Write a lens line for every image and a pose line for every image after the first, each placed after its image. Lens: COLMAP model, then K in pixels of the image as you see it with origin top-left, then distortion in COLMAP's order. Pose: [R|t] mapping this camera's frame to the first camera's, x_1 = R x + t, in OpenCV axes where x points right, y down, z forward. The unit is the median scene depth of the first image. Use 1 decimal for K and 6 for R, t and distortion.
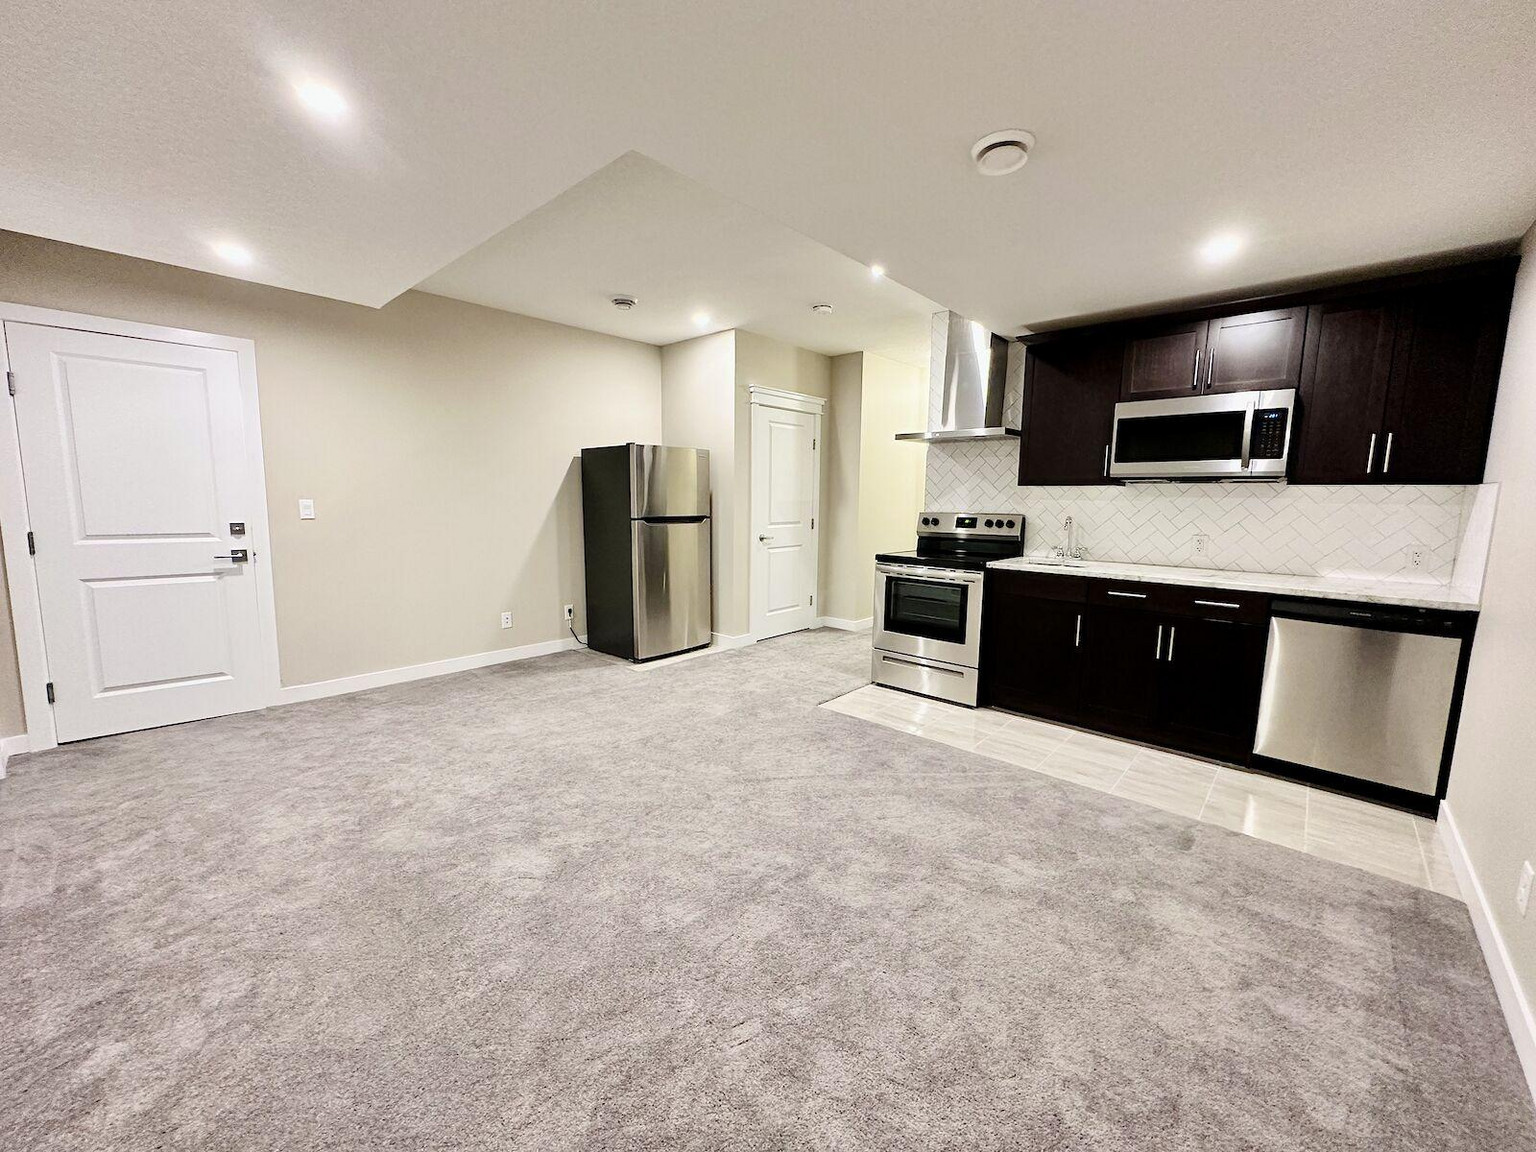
lens RADIAL K [[610.3, 0, 768.0], [0, 610.3, 576.0], [0, 0, 1]] dist [-0.002494, 0.000105]
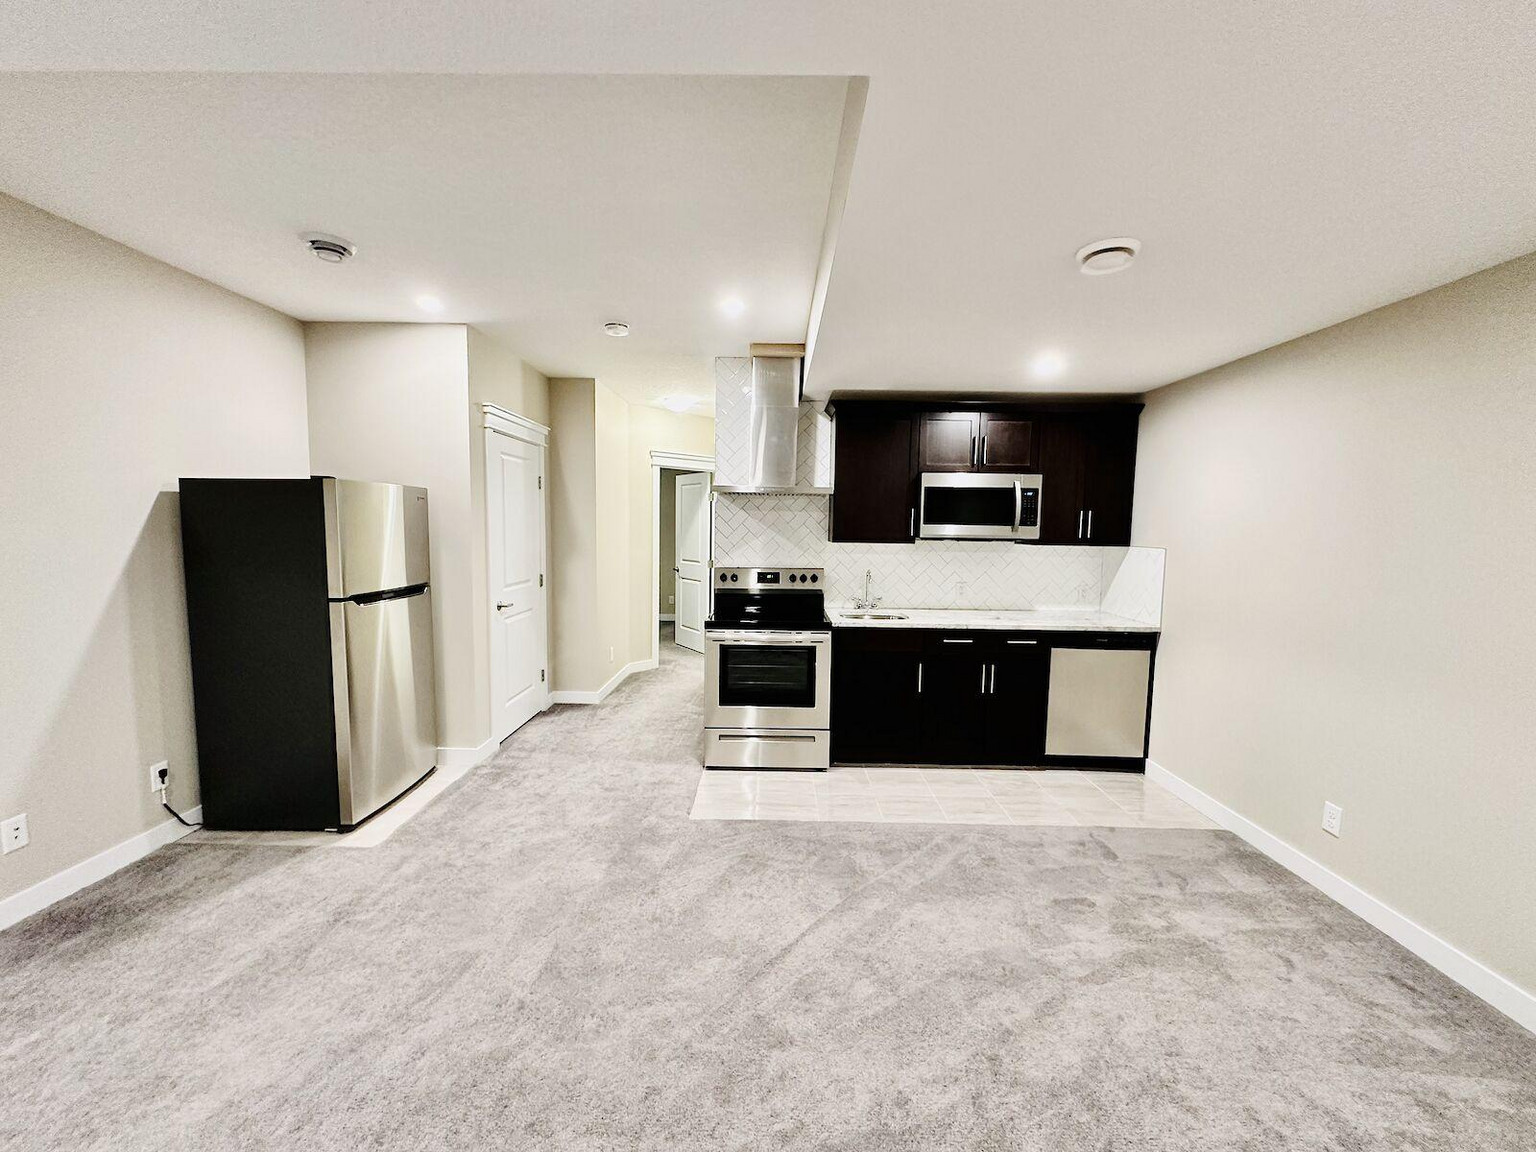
lens RADIAL K [[610.3, 0, 768.0], [0, 610.3, 576.0], [0, 0, 1]] dist [-0.002494, 0.000105]
pose [[0.746847, -0.055147, 0.662705, -0.356452], [0.080483, 0.996726, -0.007759, -0.092058], [-0.660108, 0.059132, 0.748840, 0.302353]]
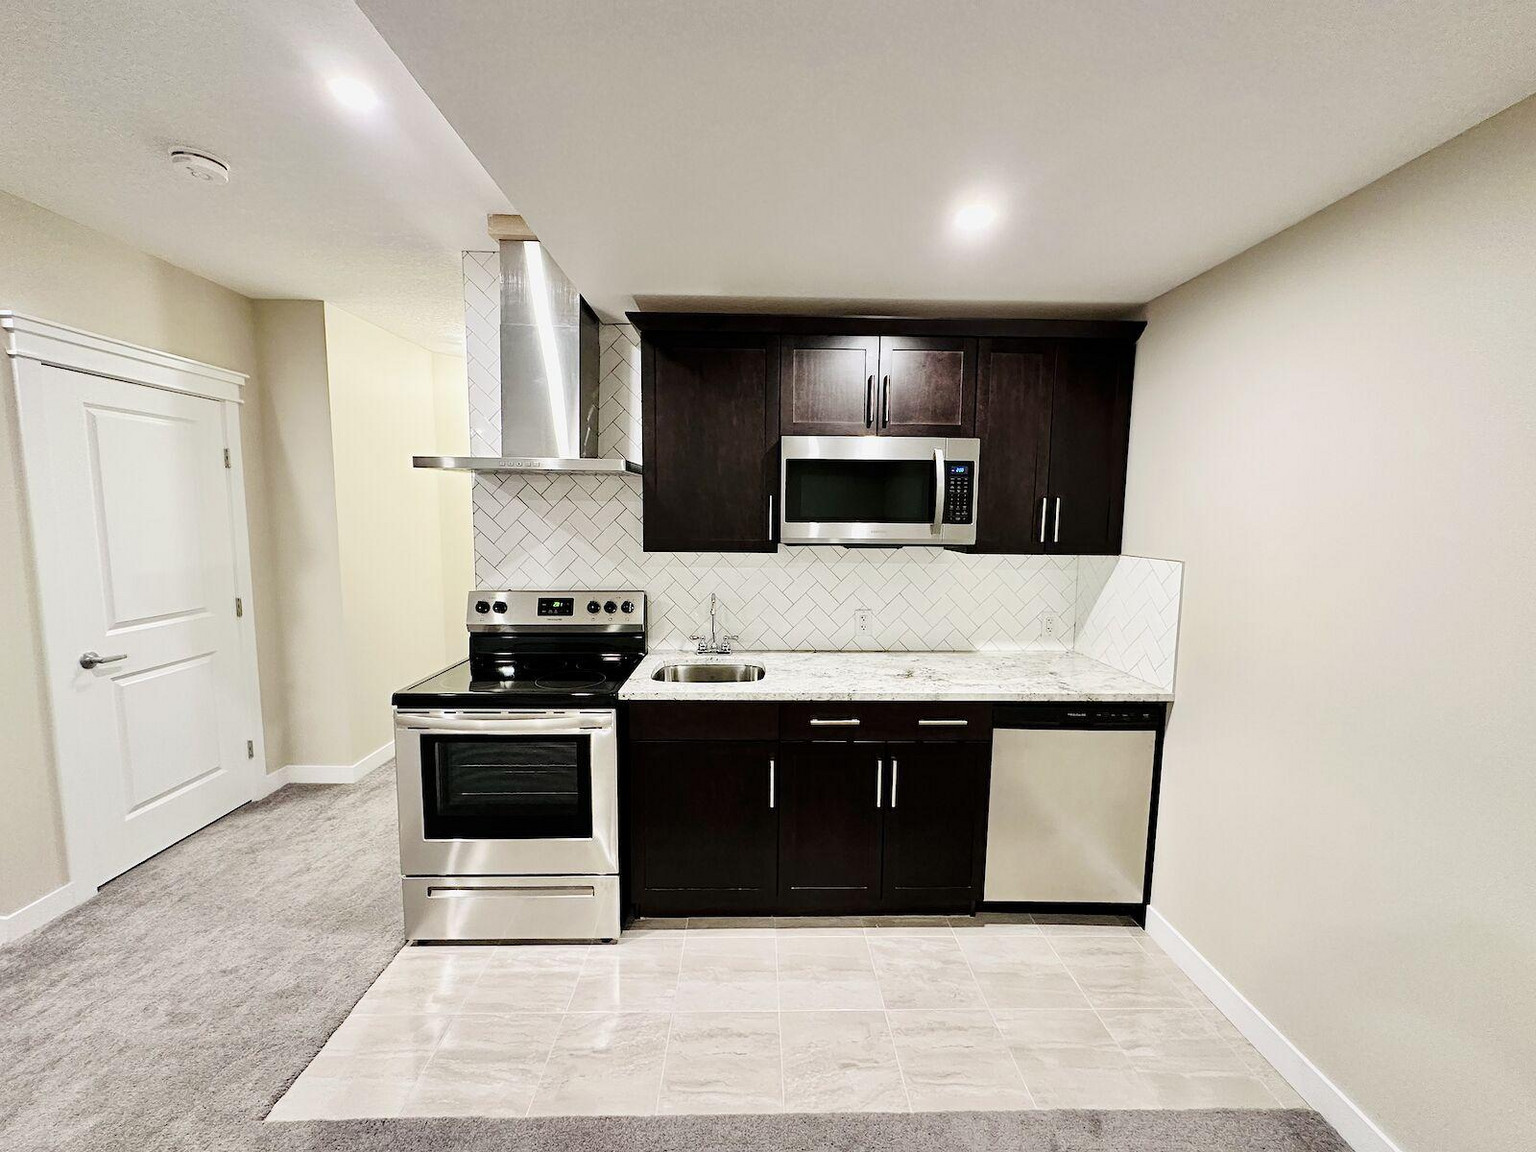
lens RADIAL K [[610.3, 0, 768.0], [0, 610.3, 576.0], [0, 0, 1]] dist [-0.002494, 0.000105]
pose [[0.725135, -0.074497, 0.684565, 0.069881], [0.088620, 0.995960, 0.014512, -0.120487], [-0.682880, 0.050143, 0.728808, 0.452523]]
